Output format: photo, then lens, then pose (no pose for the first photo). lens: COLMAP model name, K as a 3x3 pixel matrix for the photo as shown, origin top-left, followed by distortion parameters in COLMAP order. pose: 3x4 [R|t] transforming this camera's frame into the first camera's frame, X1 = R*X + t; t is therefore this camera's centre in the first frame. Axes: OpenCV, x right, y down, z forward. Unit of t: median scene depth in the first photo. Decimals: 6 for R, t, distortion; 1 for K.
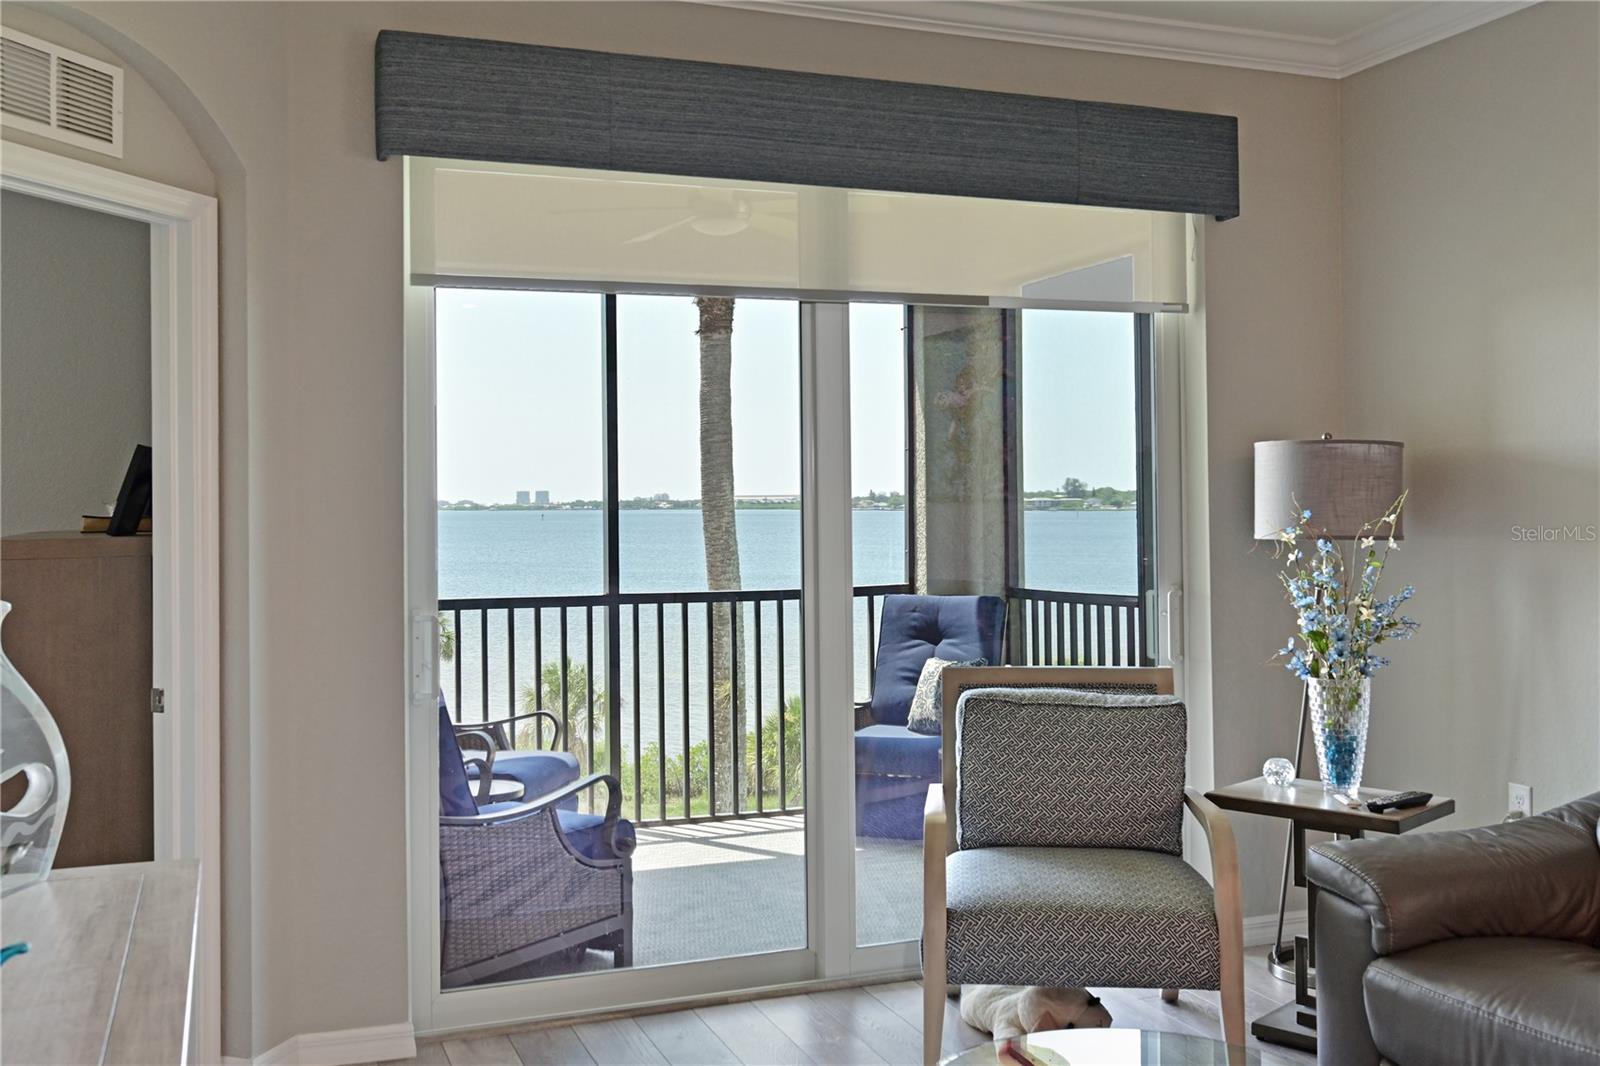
lens RADIAL K [[1559.9, 0, 792.2], [0, 1559.9, 465.9], [0, 0, 1]] dist [0.001008, 0.000000]
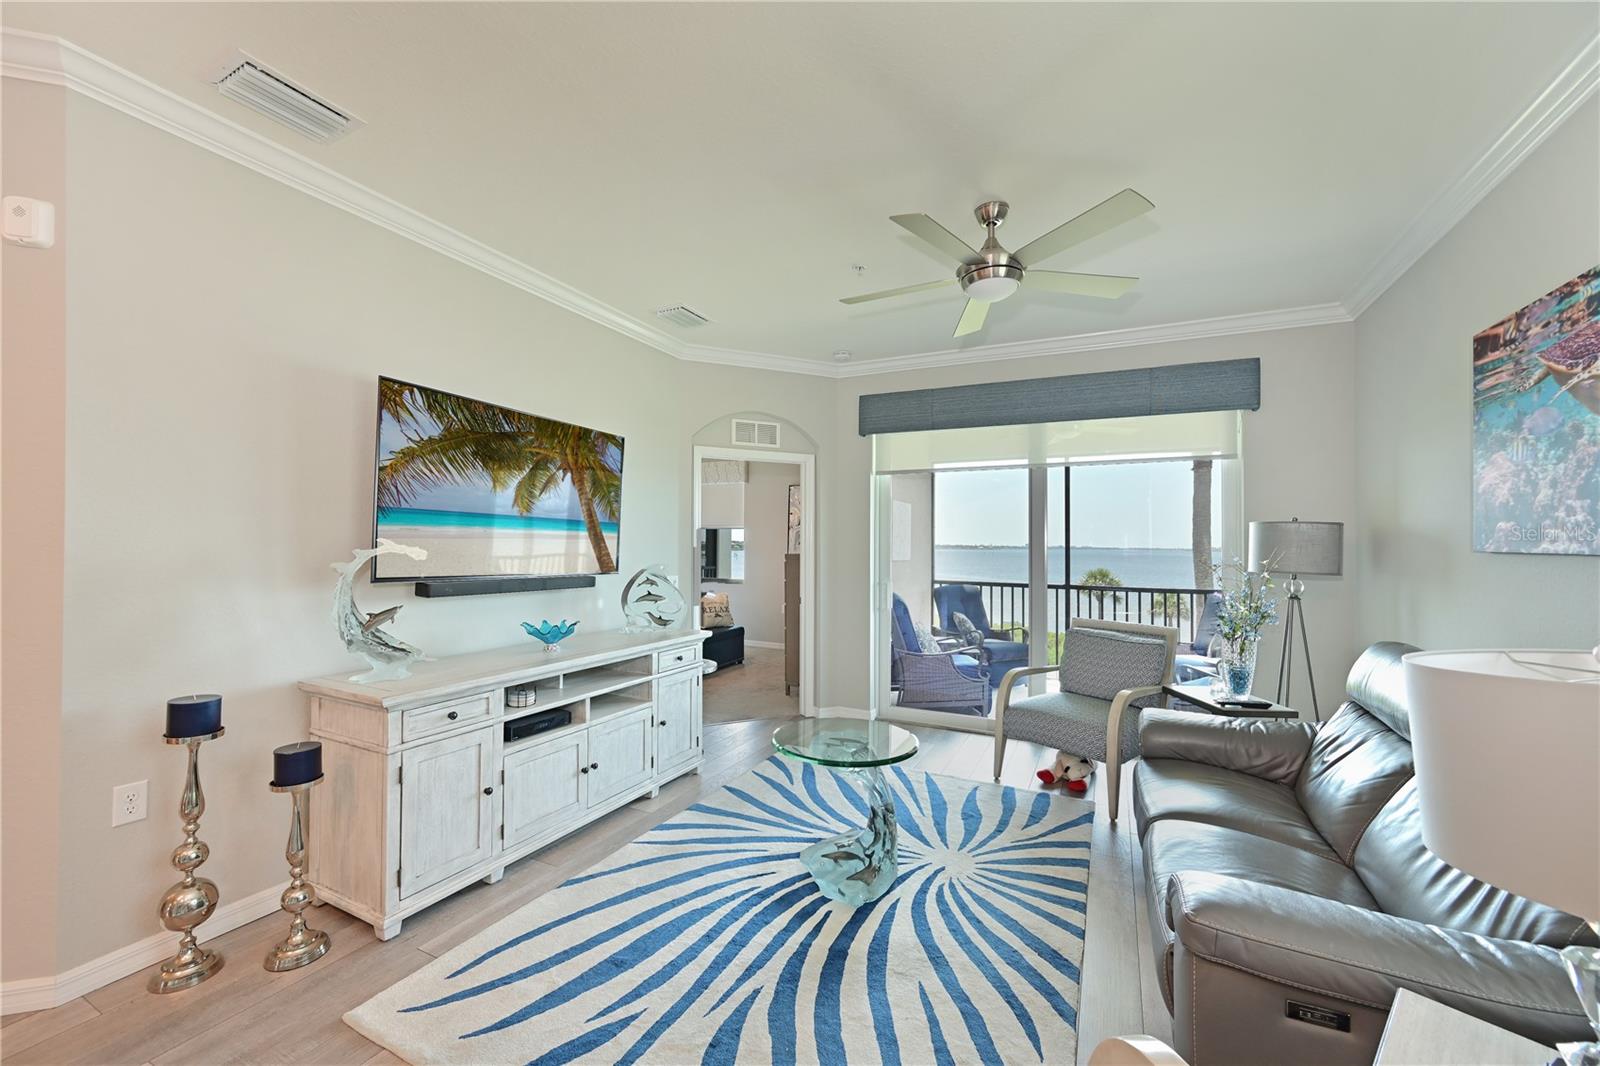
lens RADIAL K [[631.7, 0, 794.7], [0, 631.7, 537.7], [0, 0, 1]] dist [0.000897, 0.000471]
pose [[0.678109, 0.008594, -0.734911, 0.492496], [0.000345, 0.999928, 0.012012, -0.005572], [0.734961, -0.008399, 0.678057, 0.023272]]
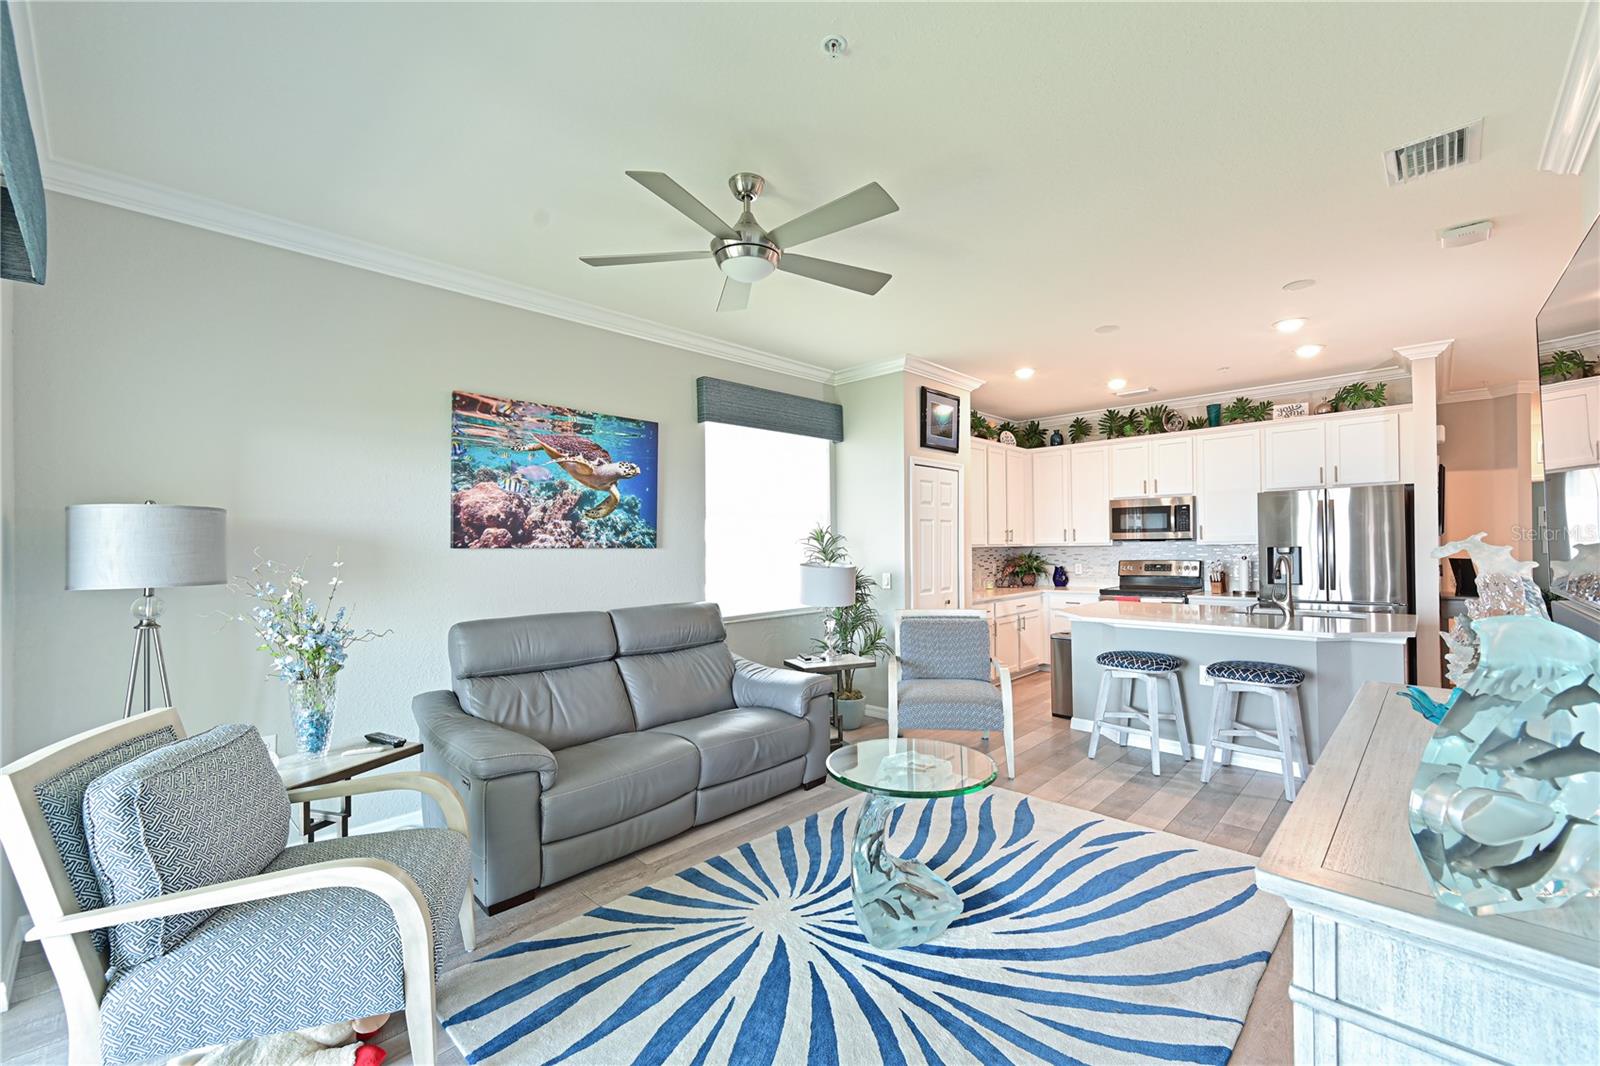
lens RADIAL K [[631.7, 0, 797.9], [0, 631.7, 548.0], [0, 0, 1]] dist [0.000897, 0.000471]
pose [[-0.414064, 0.012625, 0.910160, -0.317041], [-0.004867, 0.999859, -0.016084, 0.021212], [-0.910235, -0.011090, -0.413944, 0.733086]]
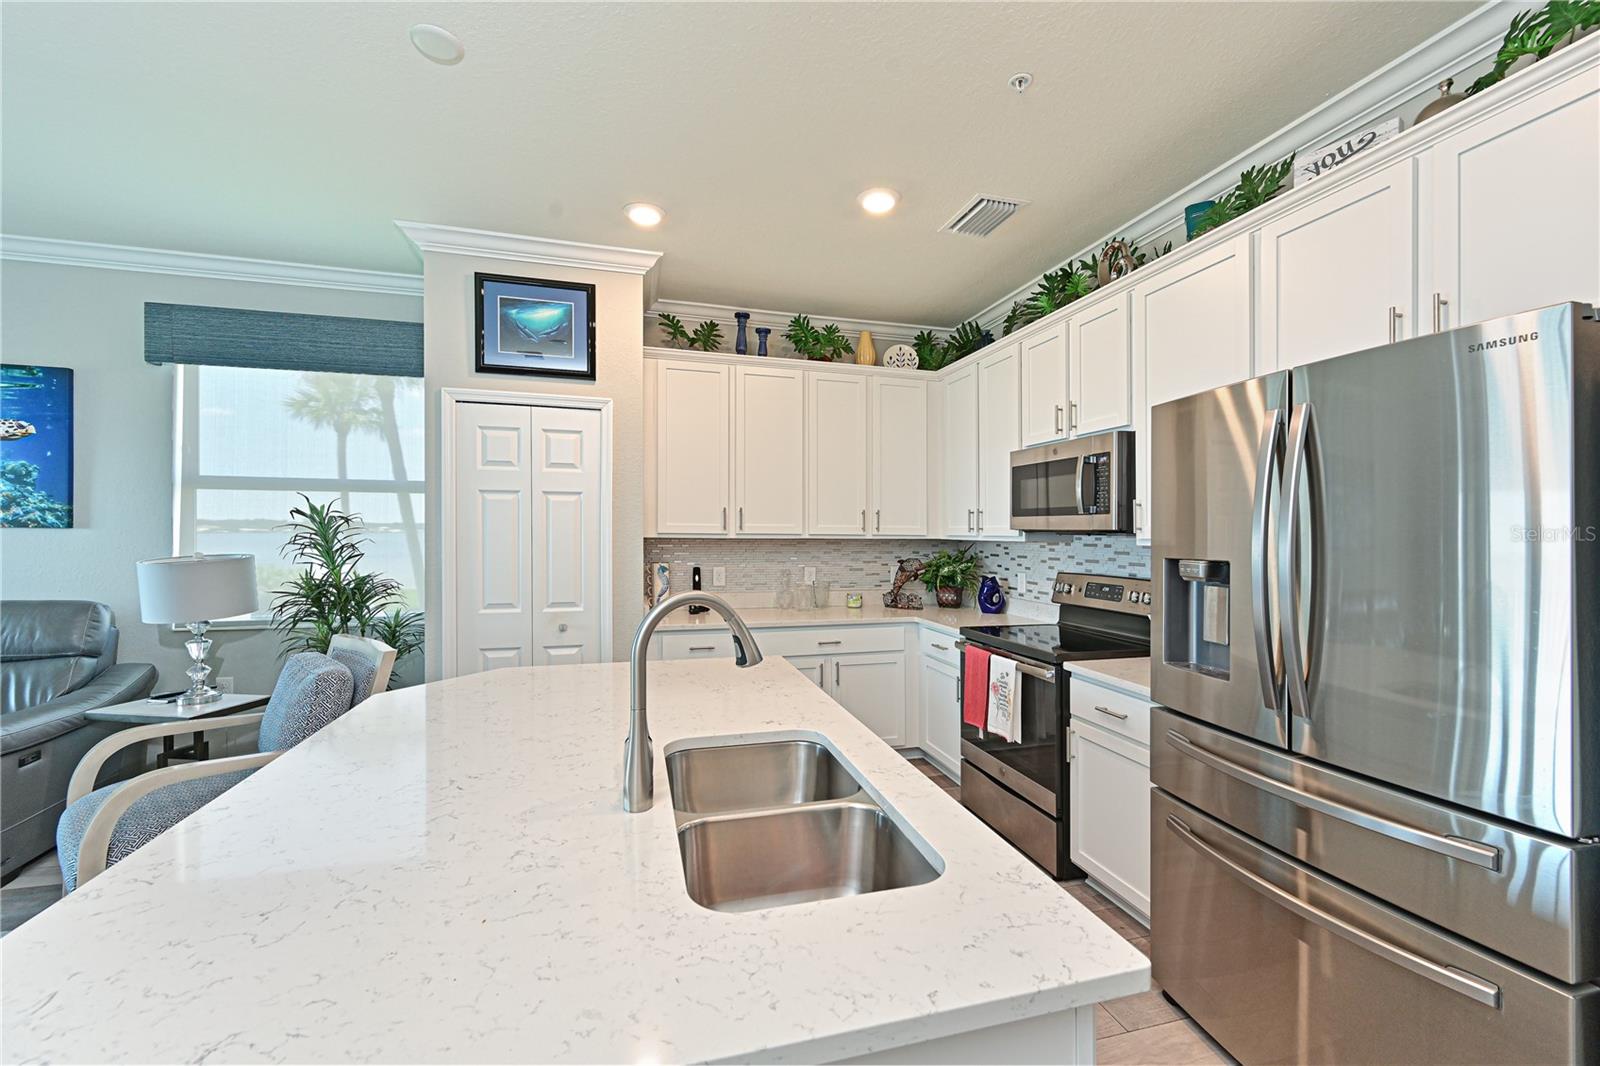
lens RADIAL K [[631.7, 0, 792.6], [0, 631.7, 532.4], [0, 0, 1]] dist [0.000897, 0.000471]
pose [[0.090068, 0.009285, 0.995892, -0.046406], [-0.032104, 0.999464, -0.006415, -0.008876], [-0.995418, -0.031394, 0.090318, -0.327039]]
